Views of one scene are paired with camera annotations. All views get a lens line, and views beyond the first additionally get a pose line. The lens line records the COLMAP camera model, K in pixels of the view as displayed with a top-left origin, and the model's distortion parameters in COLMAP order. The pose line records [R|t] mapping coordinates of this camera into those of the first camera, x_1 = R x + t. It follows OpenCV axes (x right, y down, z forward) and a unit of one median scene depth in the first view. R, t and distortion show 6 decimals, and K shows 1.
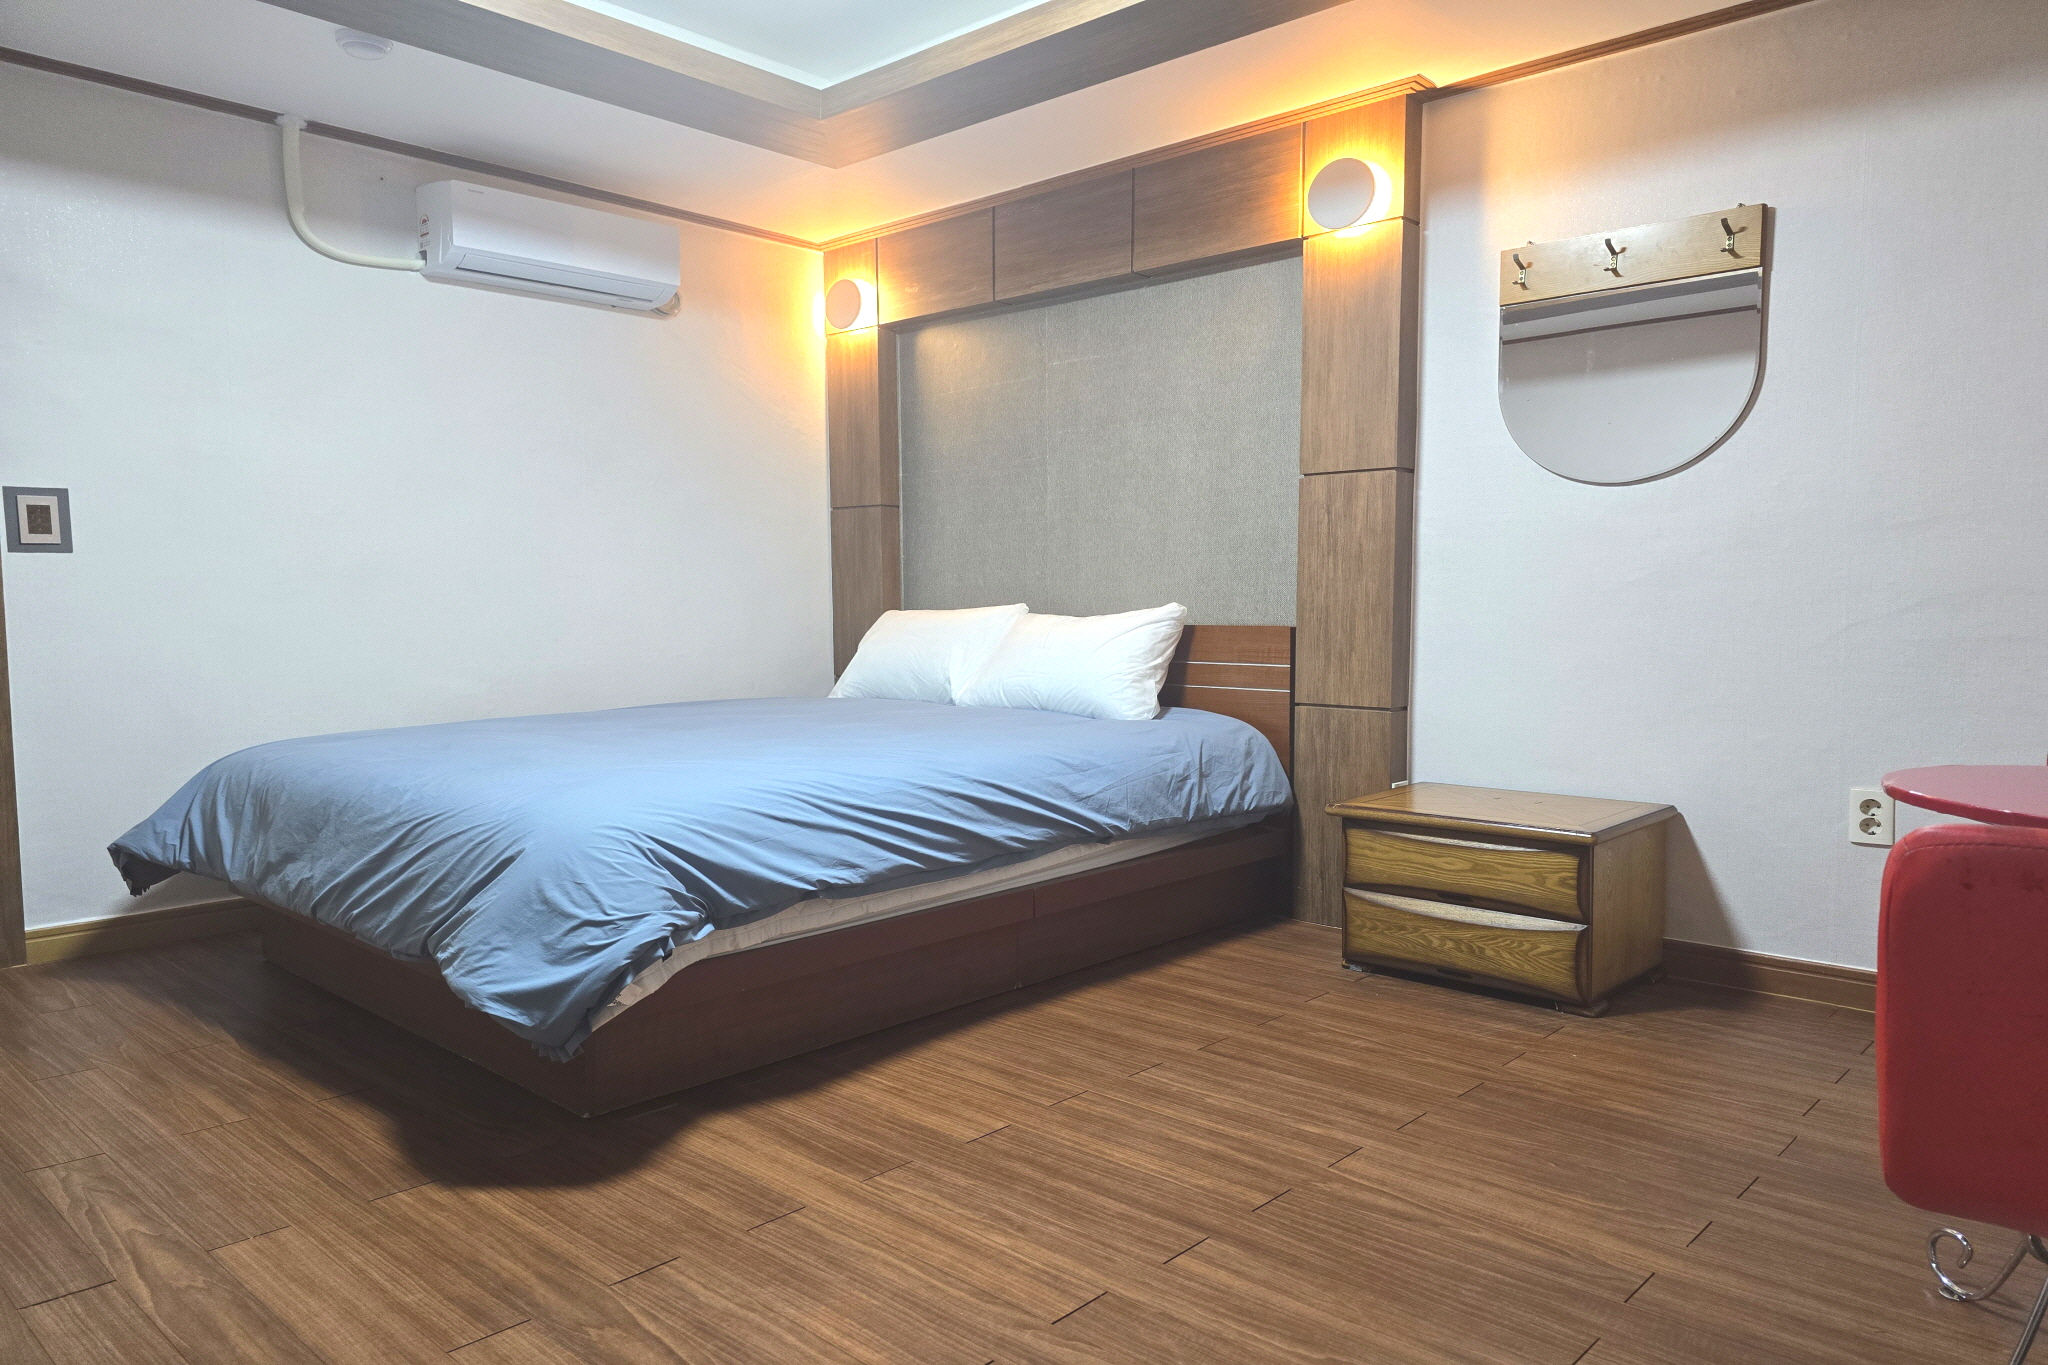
lens RADIAL K [[1376.9, 0, 1031.6], [0, 1376.9, 719.0], [0, 0, 1]] dist [0.042229, -0.042298]
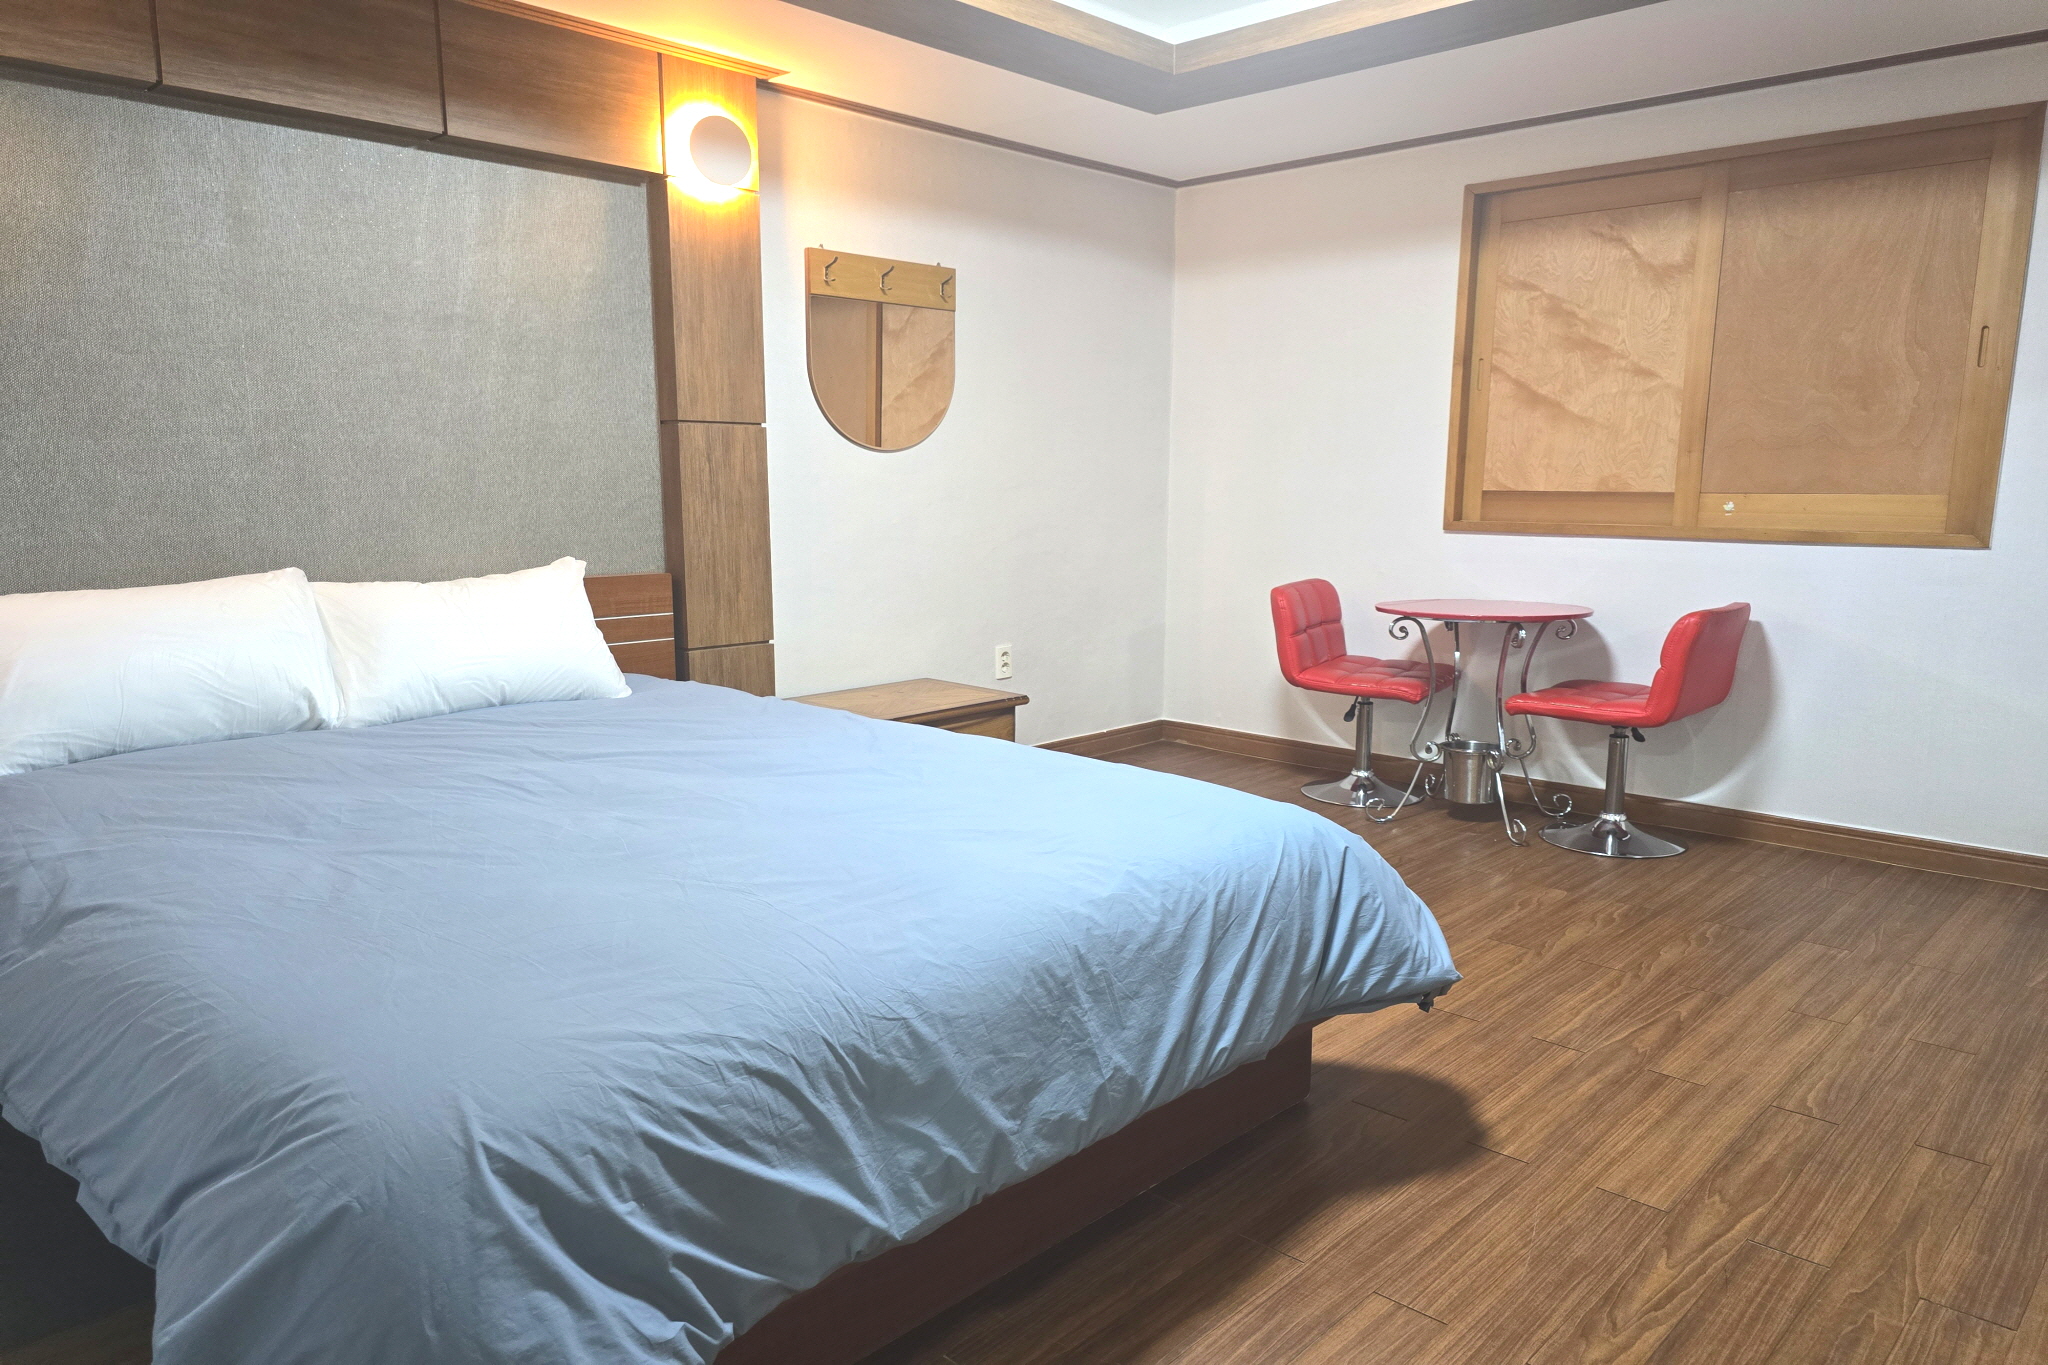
lens RADIAL K [[1376.9, 0, 1031.6], [0, 1376.9, 719.0], [0, 0, 1]] dist [0.042229, -0.042298]
pose [[0.009823, -0.178567, 0.983879, -0.852617], [0.083566, 0.980631, 0.177143, -0.125473], [-0.996454, 0.080479, 0.024555, 0.764691]]
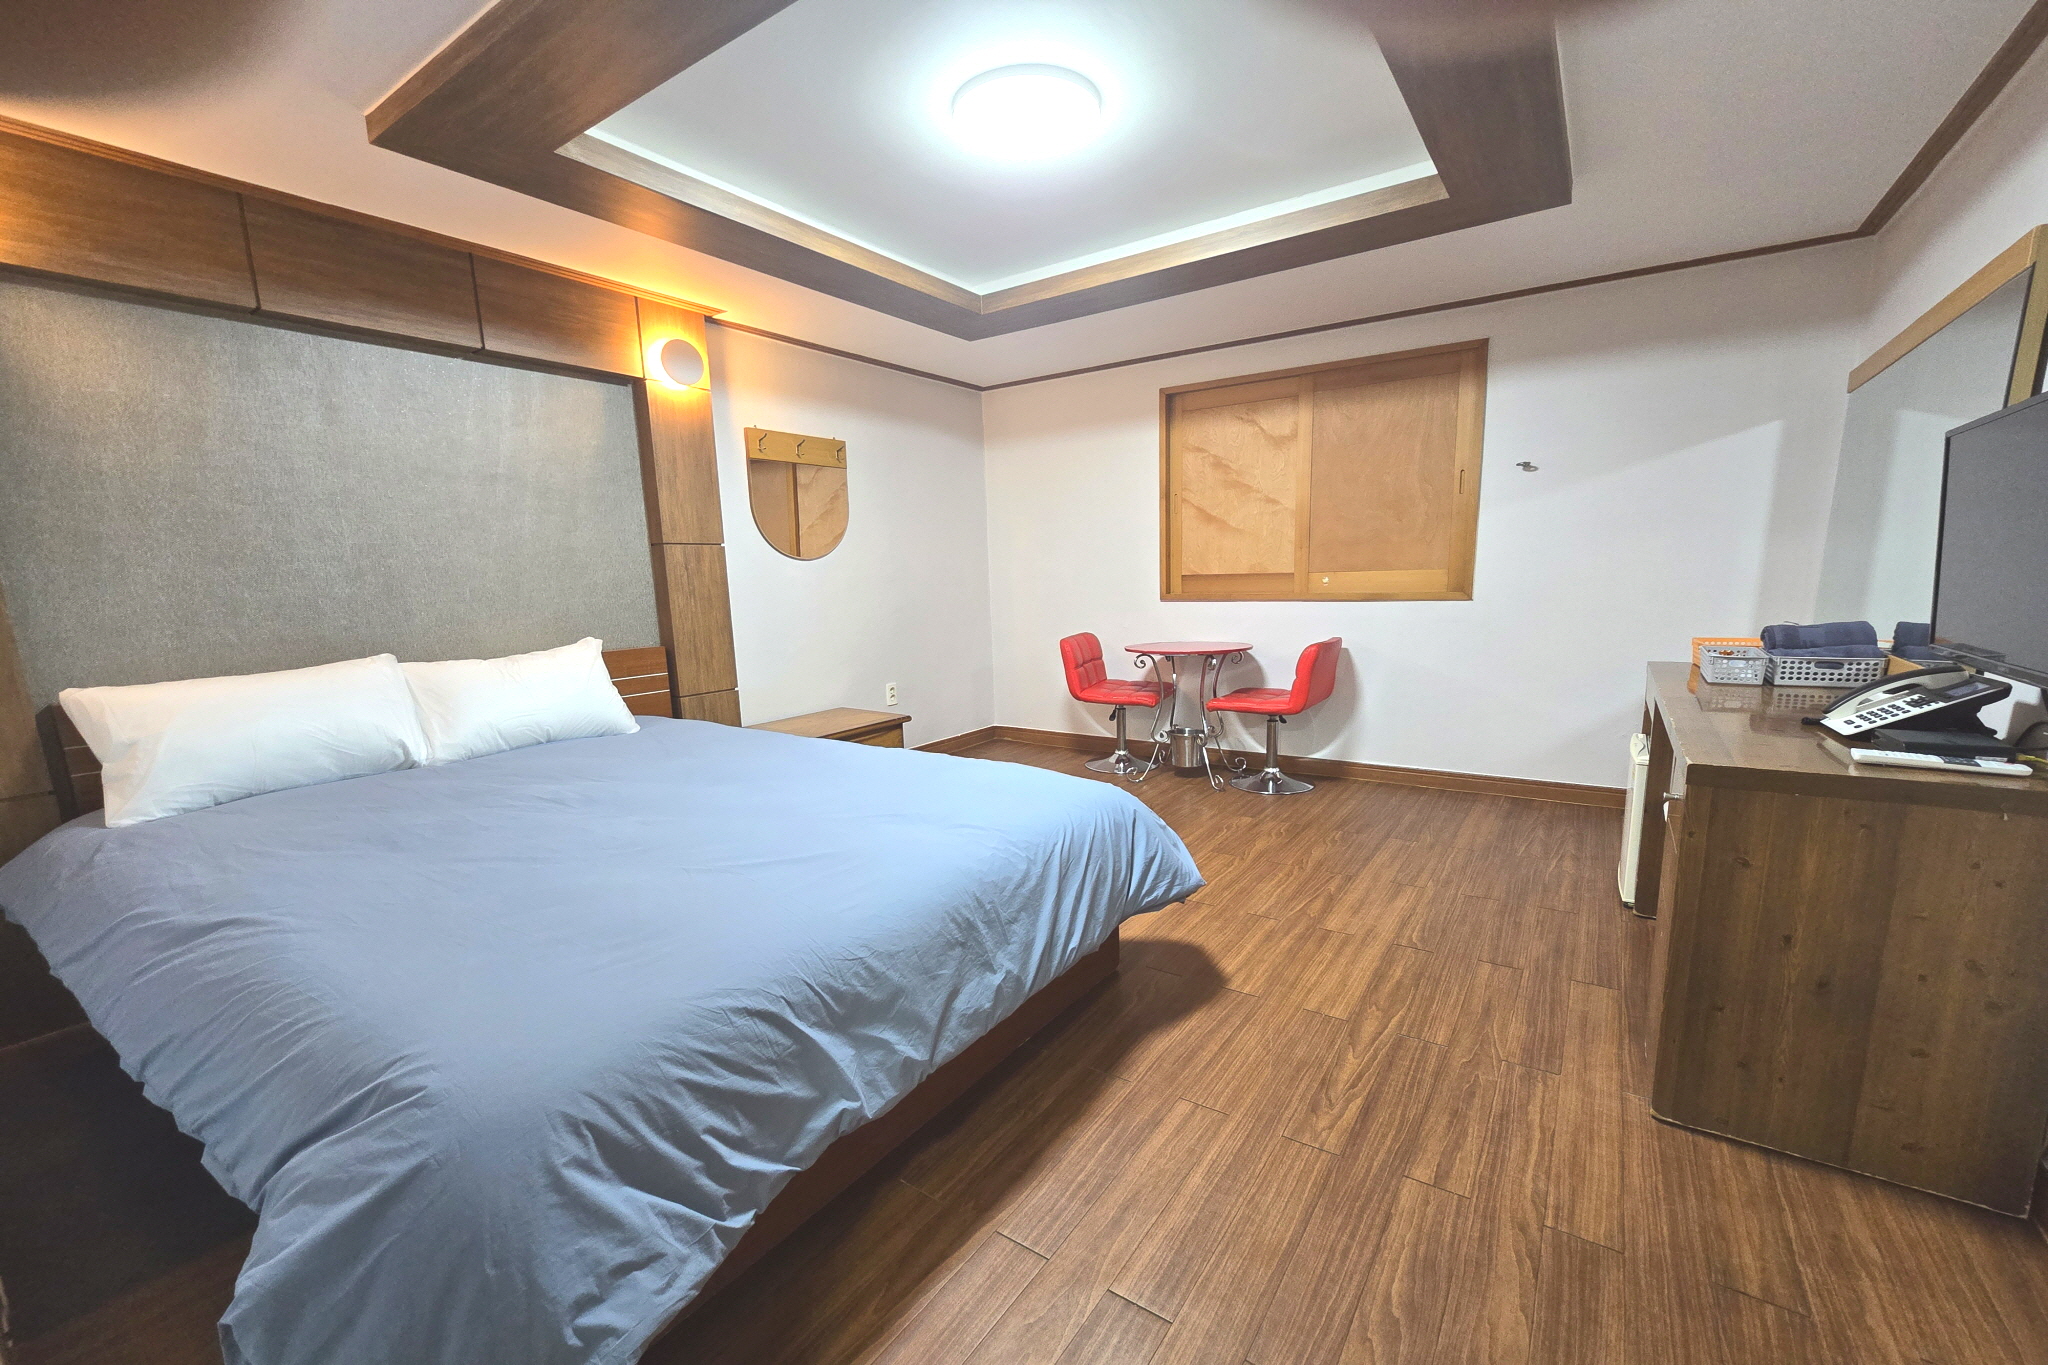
lens RADIAL K [[835.2, 0, 1018.7], [0, 835.2, 741.4], [0, 0, 1]] dist [-0.014515, 0.009110]
pose [[-0.137556, -0.195594, 0.970990, -0.786897], [0.111877, 0.970967, 0.211439, -0.120442], [-0.984156, 0.137716, -0.111680, 0.782501]]
